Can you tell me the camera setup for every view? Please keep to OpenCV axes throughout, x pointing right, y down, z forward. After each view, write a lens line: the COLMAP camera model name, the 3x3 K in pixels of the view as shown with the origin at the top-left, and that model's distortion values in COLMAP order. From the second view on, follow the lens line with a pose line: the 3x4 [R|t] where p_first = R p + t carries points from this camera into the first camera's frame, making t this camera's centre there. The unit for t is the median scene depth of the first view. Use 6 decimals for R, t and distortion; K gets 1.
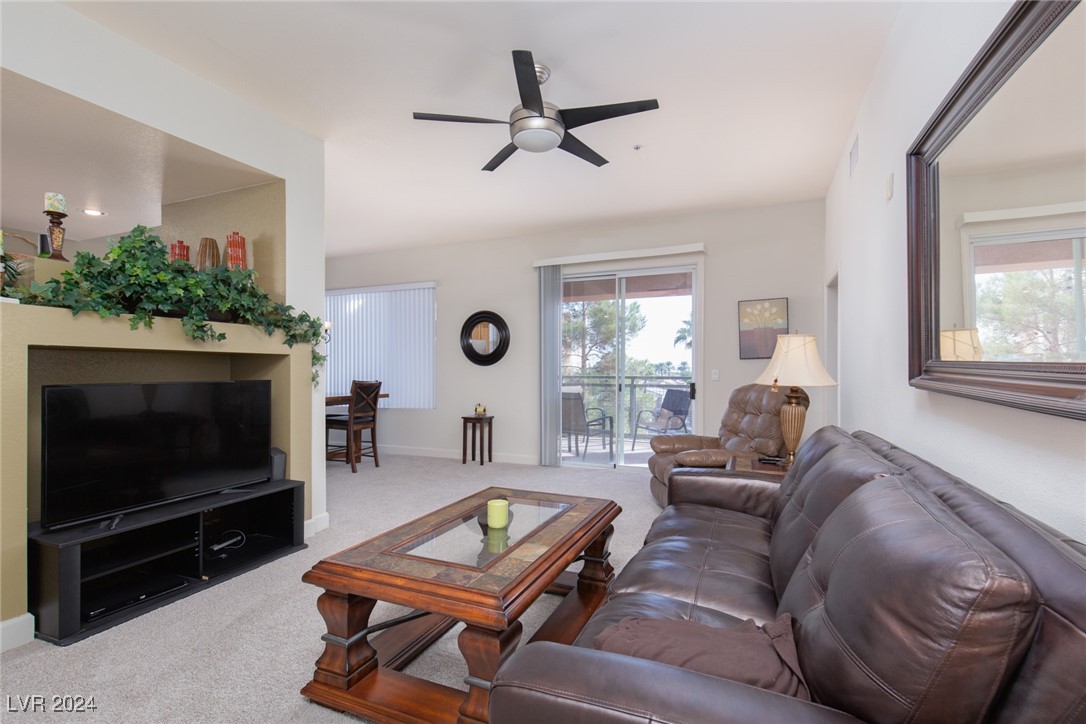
lens RADIAL K [[497.9, 0, 554.2], [0, 497.9, 366.8], [0, 0, 1]] dist [0.007295, -0.001079]
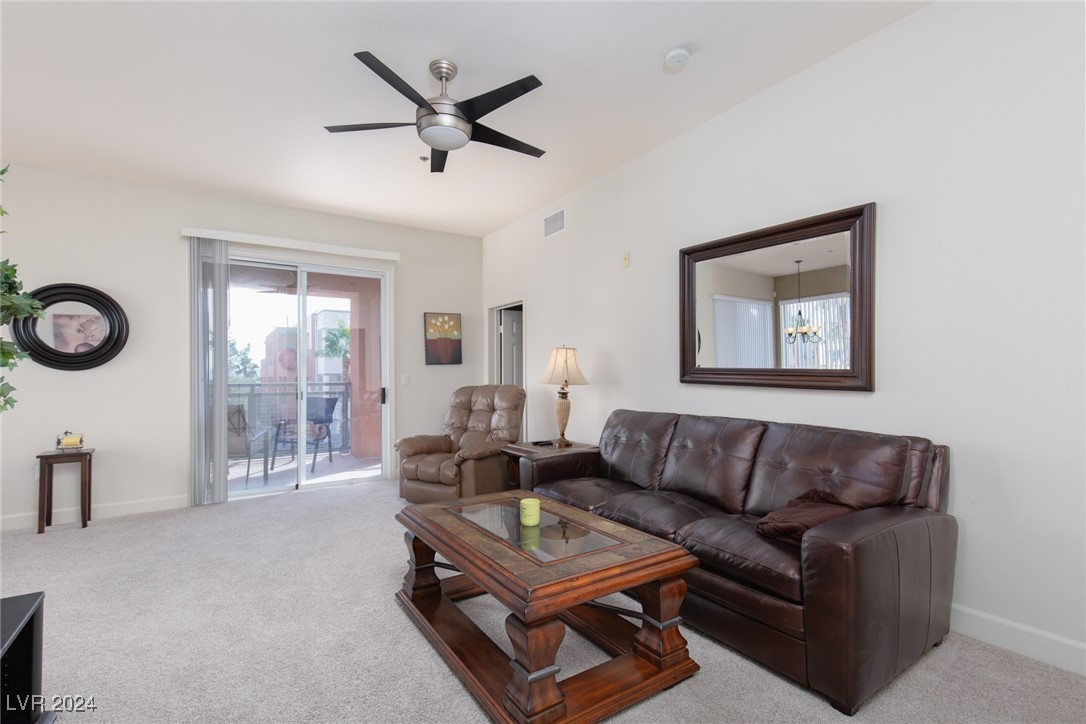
lens RADIAL K [[497.9, 0, 551.5], [0, 497.9, 366.2], [0, 0, 1]] dist [0.007295, -0.001079]
pose [[0.542419, 0.008577, 0.840064, -0.364996], [0.002311, 0.999929, -0.011702, 0.000840], [-0.840105, 0.008289, 0.542360, 0.150327]]
